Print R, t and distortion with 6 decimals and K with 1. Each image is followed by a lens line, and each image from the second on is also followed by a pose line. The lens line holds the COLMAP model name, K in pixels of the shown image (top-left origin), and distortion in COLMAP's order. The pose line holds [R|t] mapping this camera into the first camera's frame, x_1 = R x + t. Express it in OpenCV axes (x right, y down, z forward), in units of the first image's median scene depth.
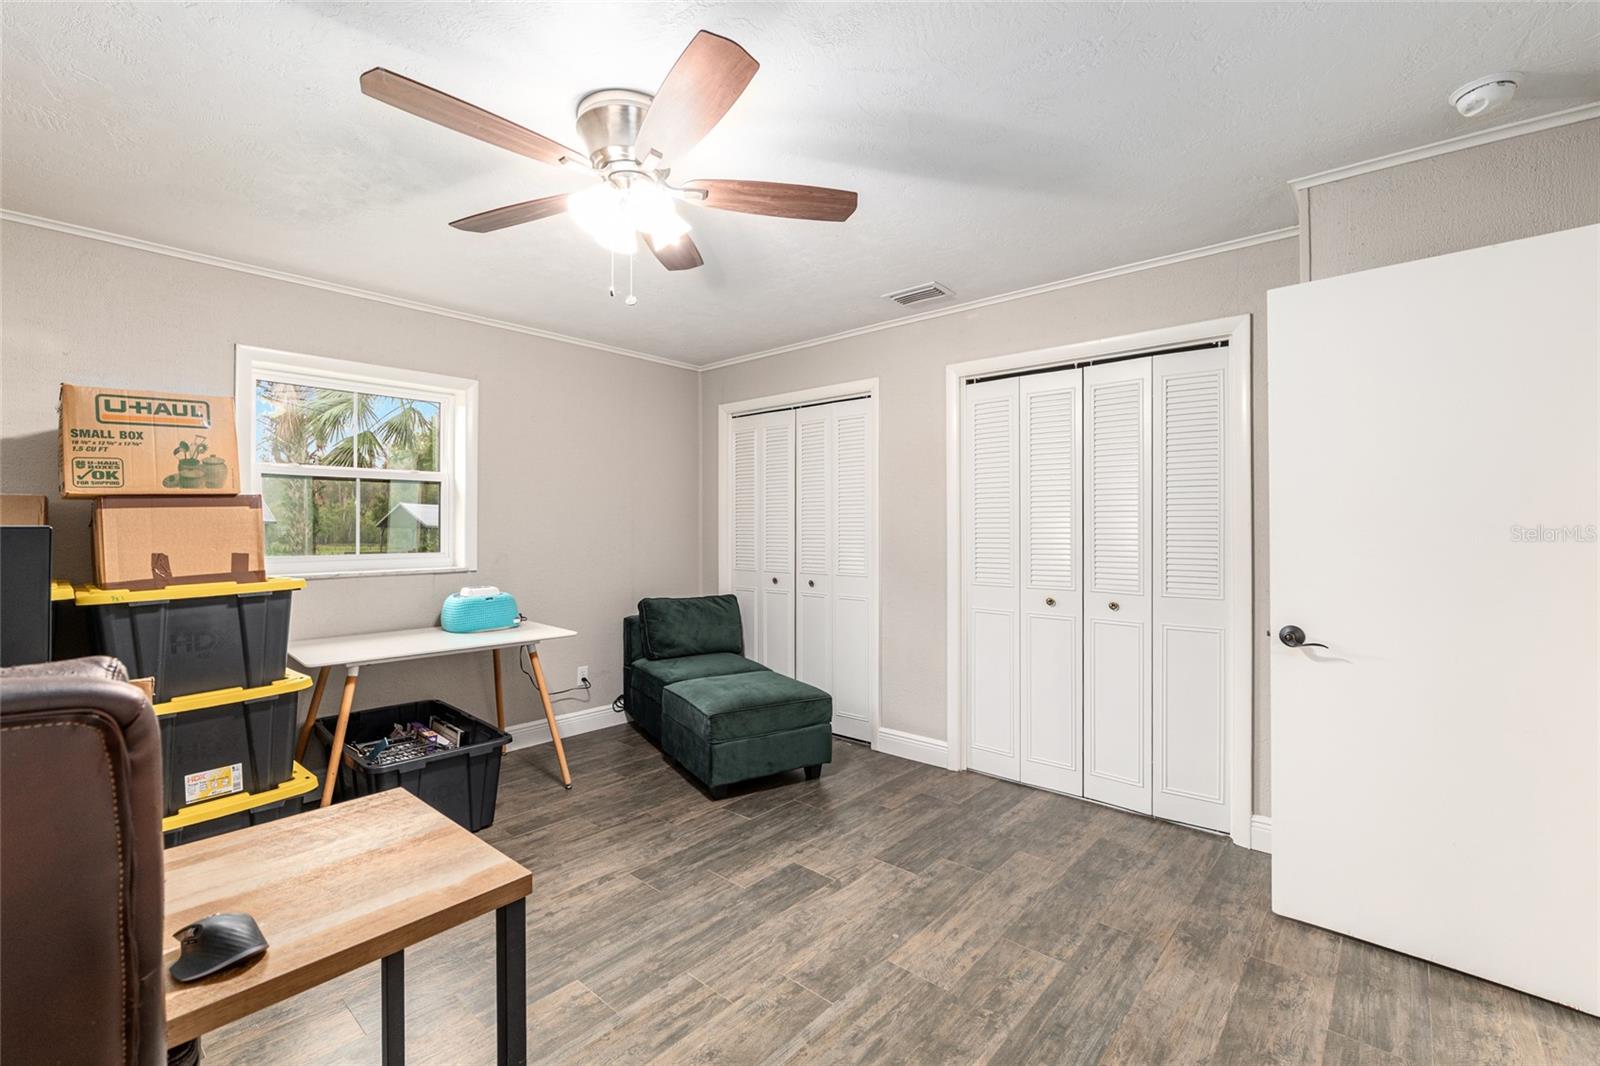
lens RADIAL K [[706.8, 0, 801.4], [0, 706.8, 524.7], [0, 0, 1]] dist [-0.005110, 0.001087]
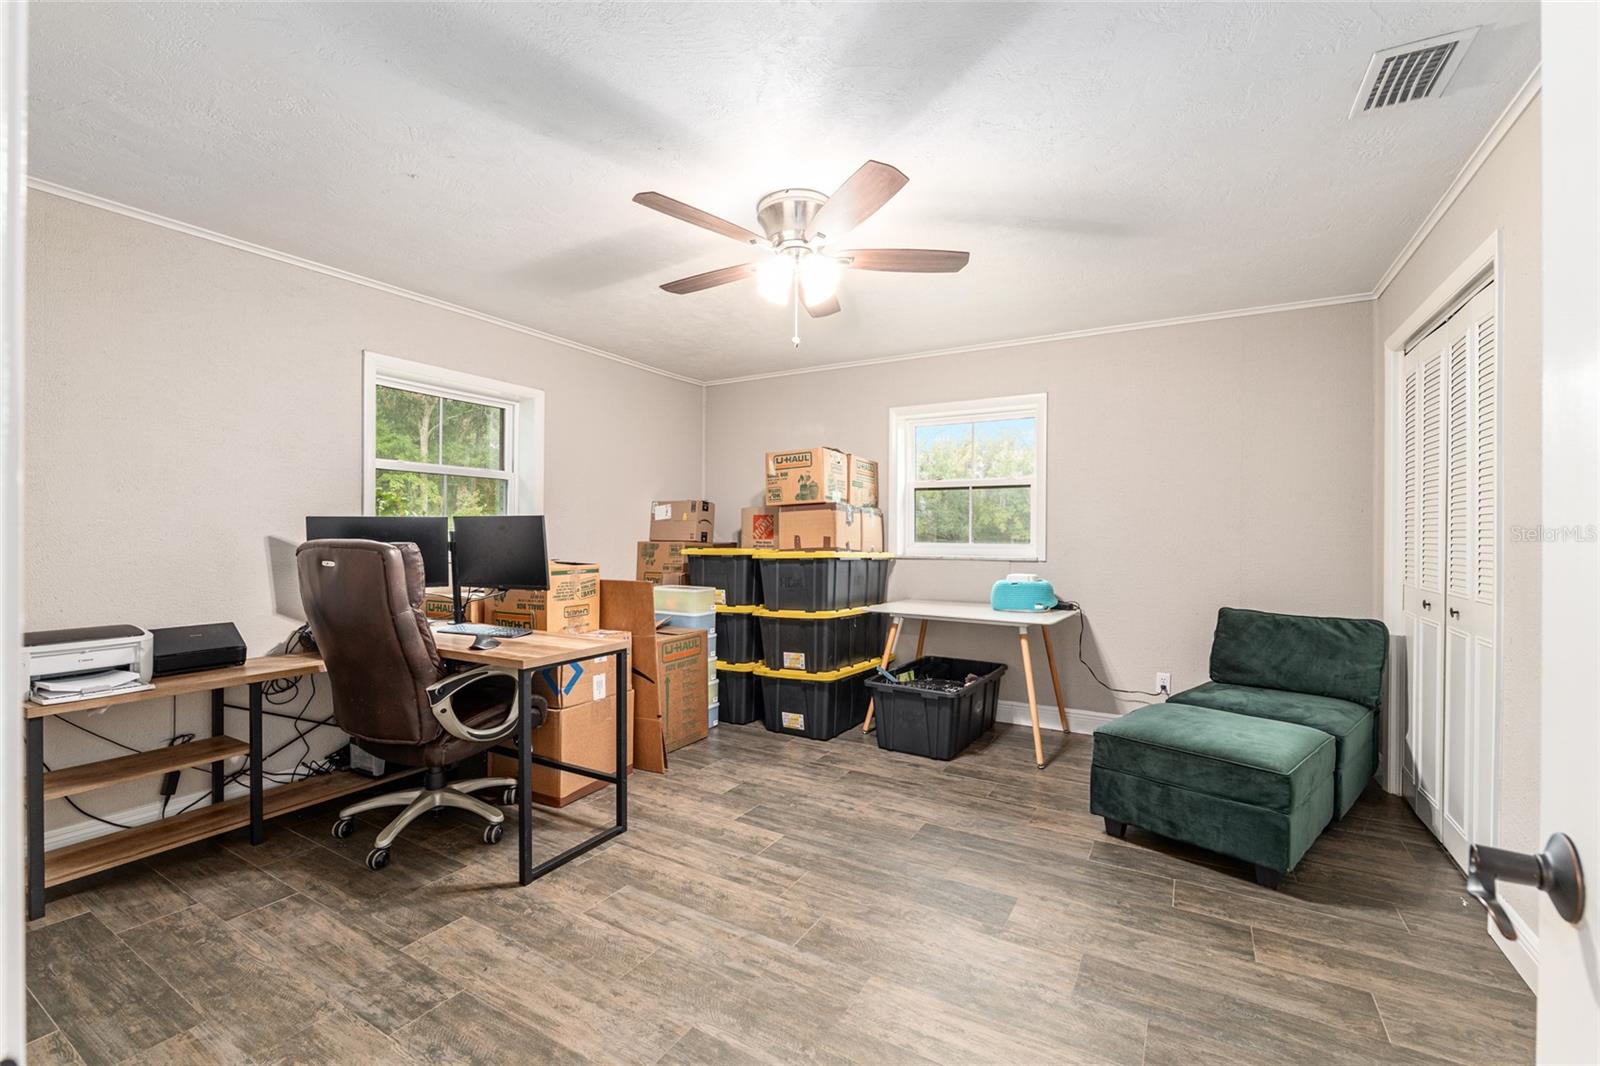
lens RADIAL K [[680.9, 0, 790.7], [0, 680.9, 534.7], [0, 0, 1]] dist [-0.003234, -0.000740]
pose [[0.170828, 0.005680, -0.985285, 0.855003], [-0.002088, 0.999983, 0.005402, 0.027907], [0.985299, 0.001135, 0.170837, 0.645910]]
